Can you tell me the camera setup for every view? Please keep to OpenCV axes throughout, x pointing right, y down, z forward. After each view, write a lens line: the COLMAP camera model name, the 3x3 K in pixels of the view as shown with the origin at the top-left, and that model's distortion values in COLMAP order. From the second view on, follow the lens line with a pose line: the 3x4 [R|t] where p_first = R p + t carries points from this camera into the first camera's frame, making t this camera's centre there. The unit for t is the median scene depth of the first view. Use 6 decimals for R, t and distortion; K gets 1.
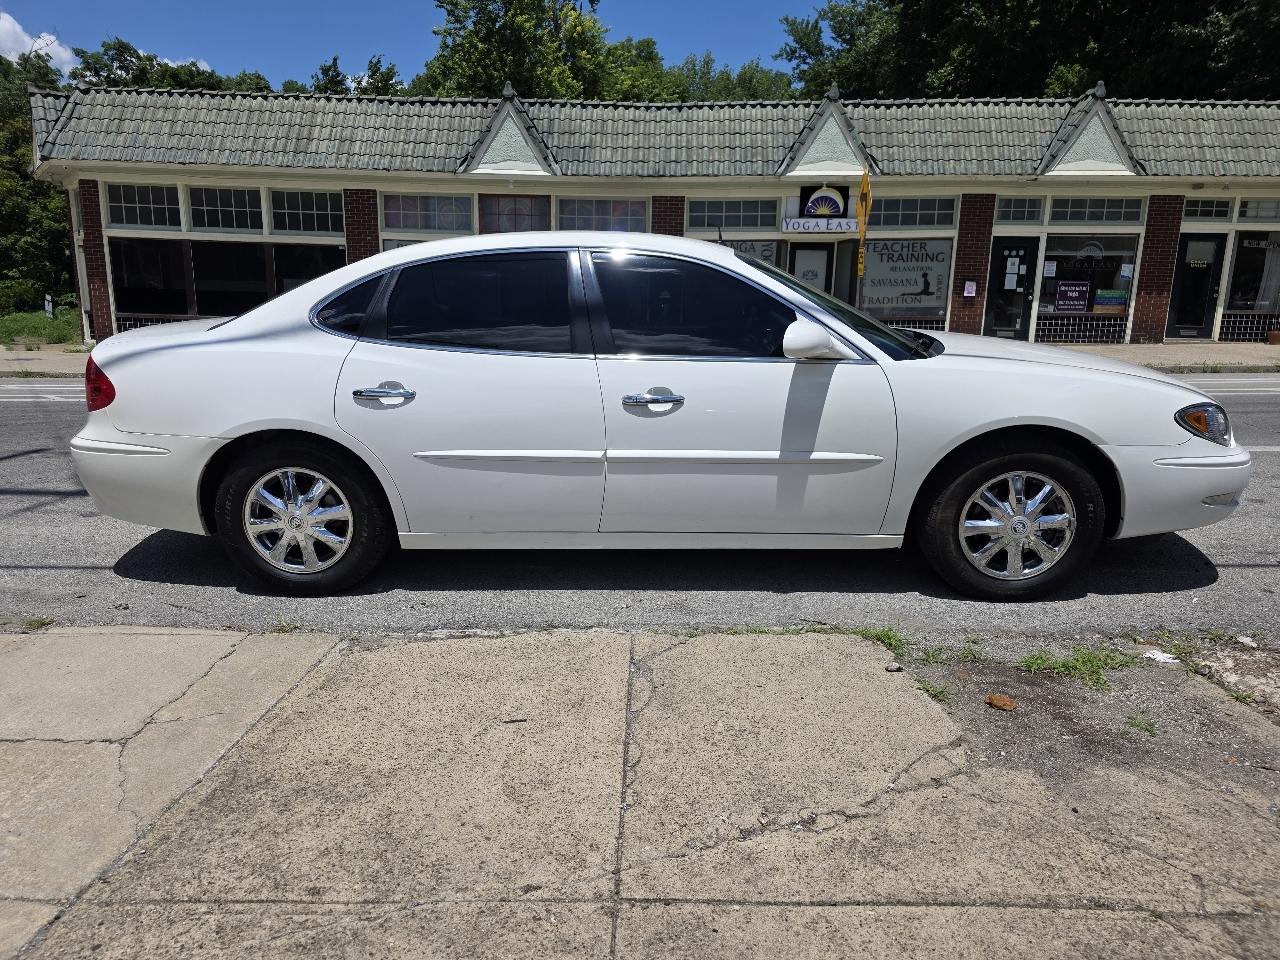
lens RADIAL K [[838.8, 0, 640.7], [0, 838.8, 499.7], [0, 0, 1]] dist [0.015872, -0.004999]
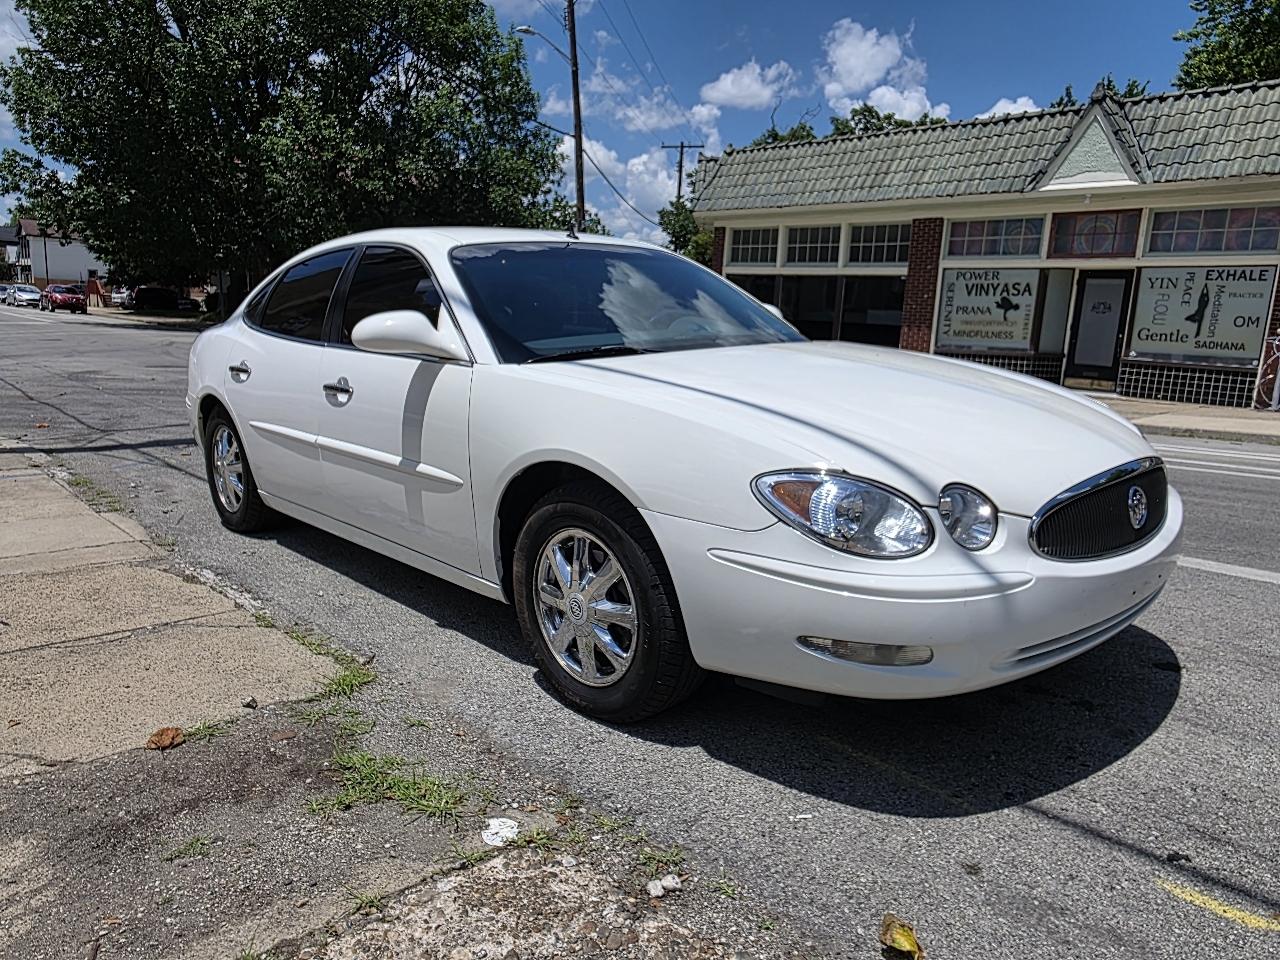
lens RADIAL K [[868.0, 0, 640.0], [0, 868.0, 480.0], [0, 0, 1]] dist [0.006194, -0.001548]
pose [[0.705418, 0.140677, -0.694691, 0.179585], [-0.189002, 0.981952, 0.006927, -0.016050], [0.683128, 0.126412, 0.719275, 0.092021]]
